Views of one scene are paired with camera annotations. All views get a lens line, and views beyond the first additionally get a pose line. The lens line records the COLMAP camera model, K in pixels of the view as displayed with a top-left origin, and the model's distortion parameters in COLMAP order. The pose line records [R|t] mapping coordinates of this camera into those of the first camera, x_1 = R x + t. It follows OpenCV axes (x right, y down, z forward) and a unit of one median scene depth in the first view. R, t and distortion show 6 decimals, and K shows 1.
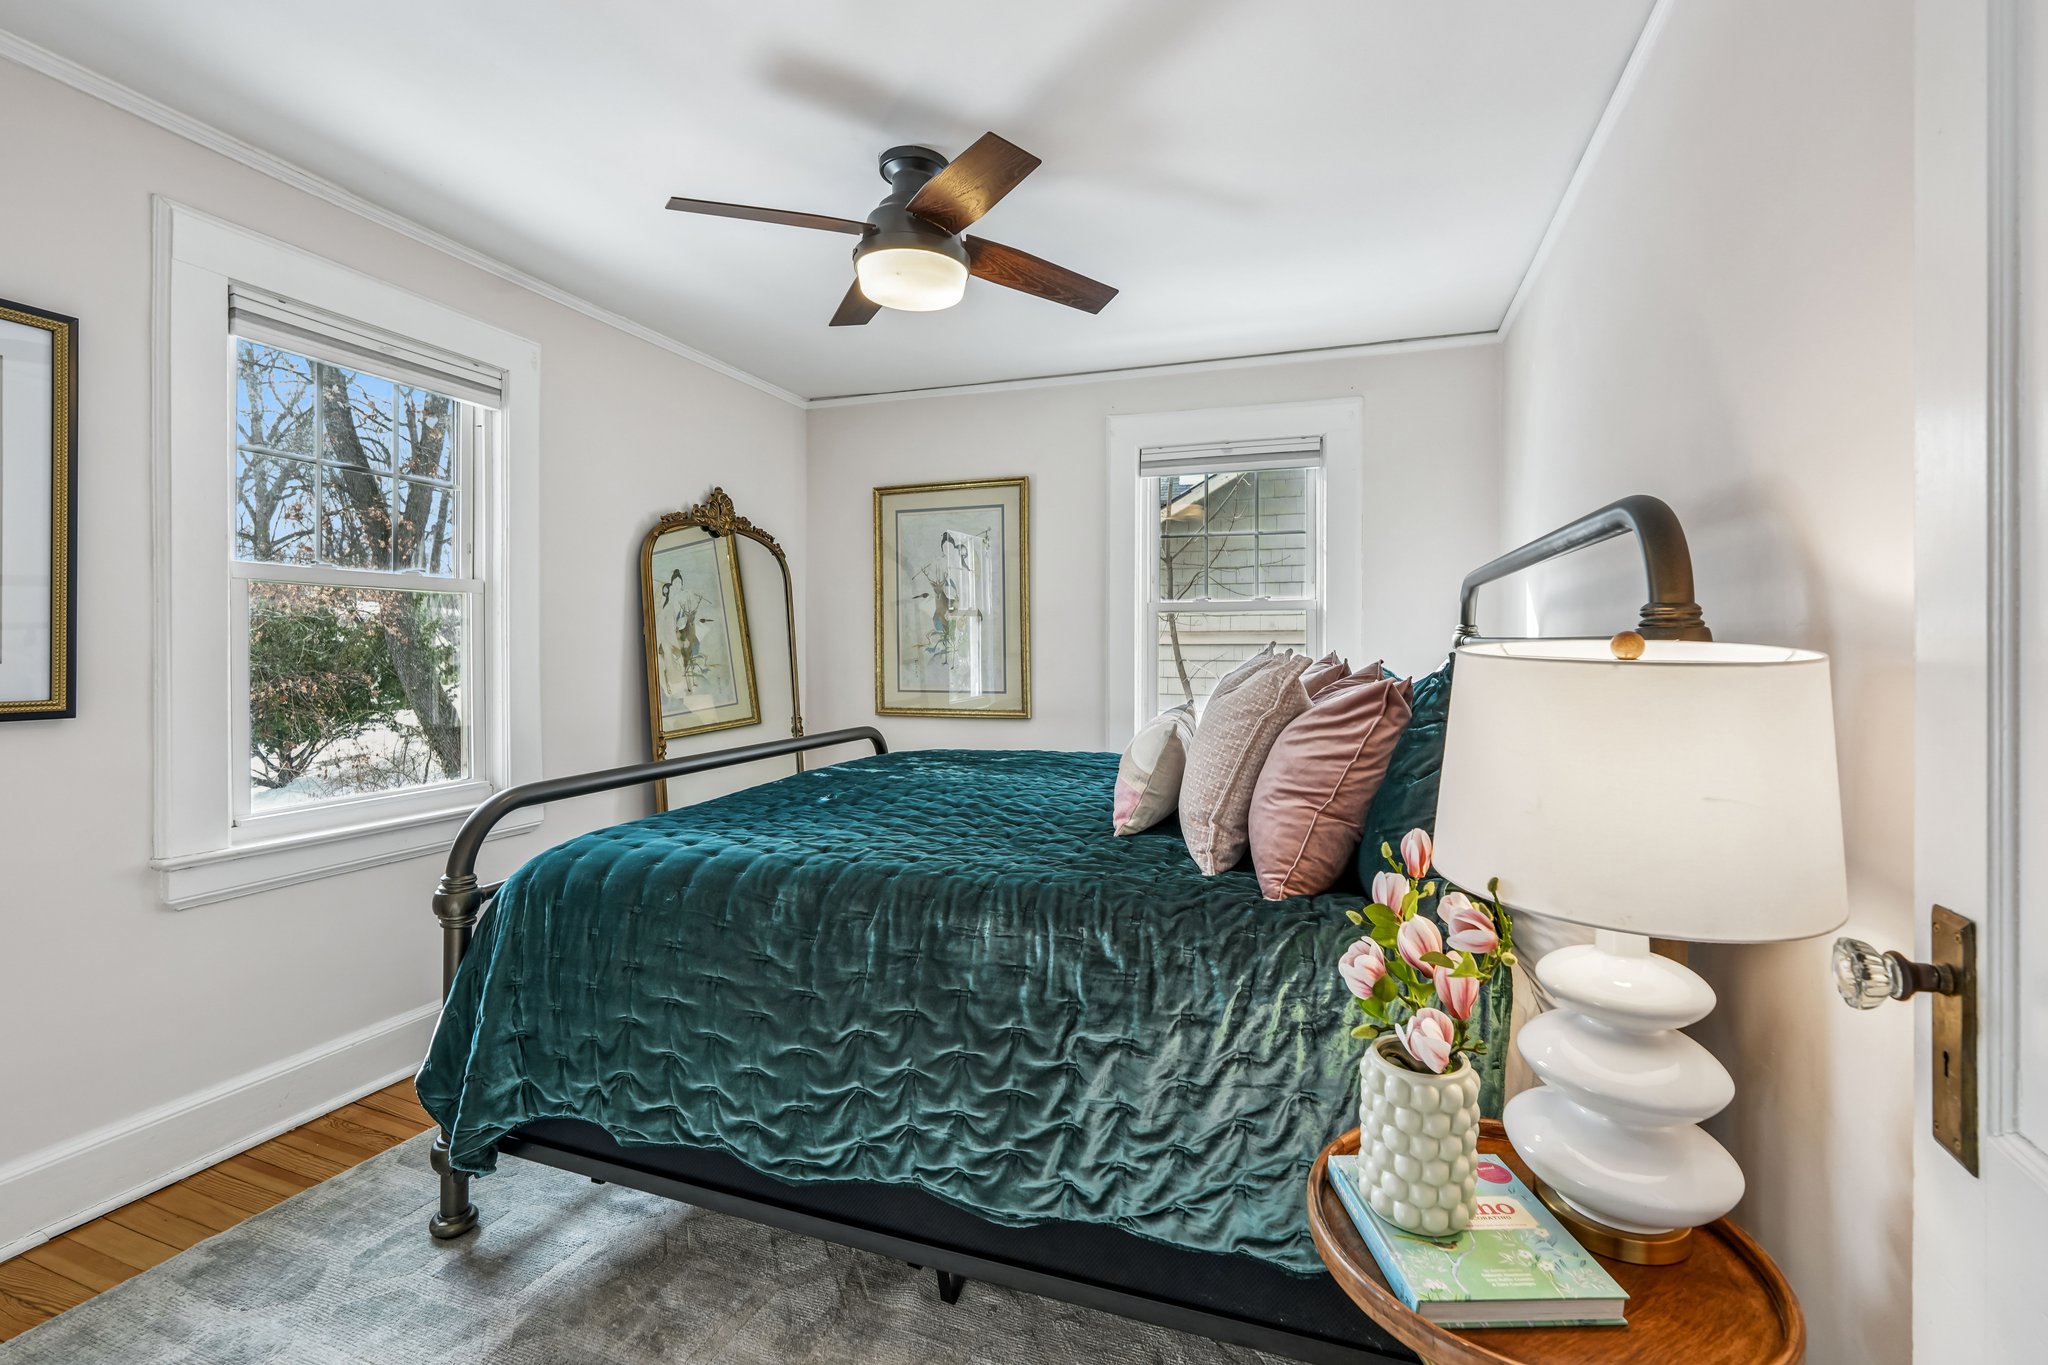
lens RADIAL K [[925.8, 0, 1025.5], [0, 925.8, 640.8], [0, 0, 1]] dist [0.000392, 0.000010]
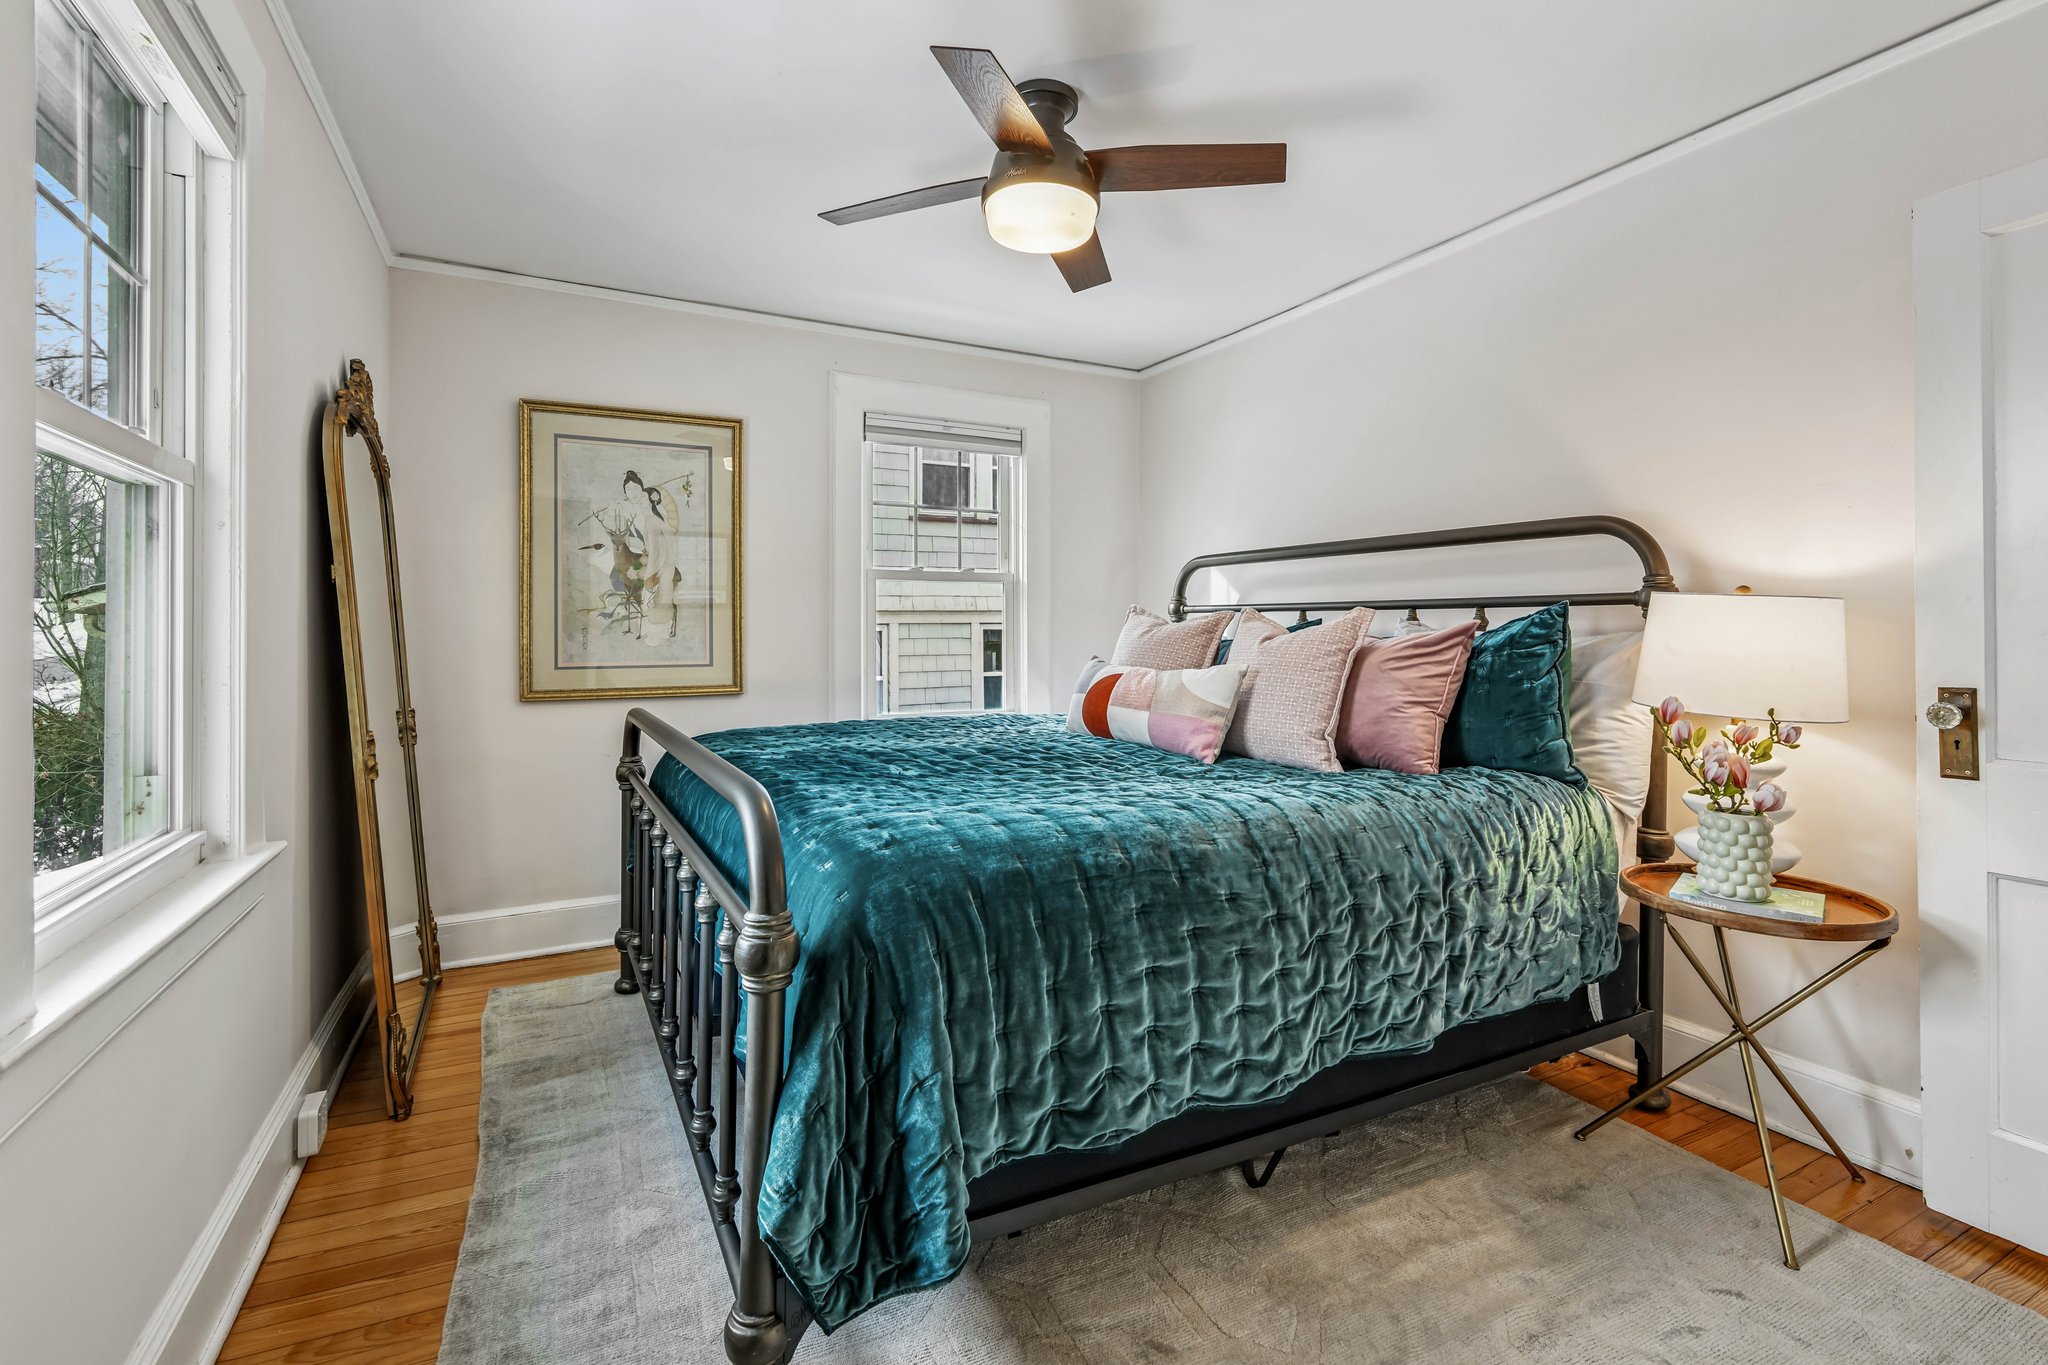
lens RADIAL K [[949.1, 0, 1026.4], [0, 949.1, 618.1], [0, 0, 1]] dist [-0.001204, -0.000213]
pose [[0.666673, 0.008620, 0.745300, -0.480804], [-0.001467, 0.999946, -0.010253, 0.020438], [-0.745349, 0.005742, 0.666650, 0.192357]]
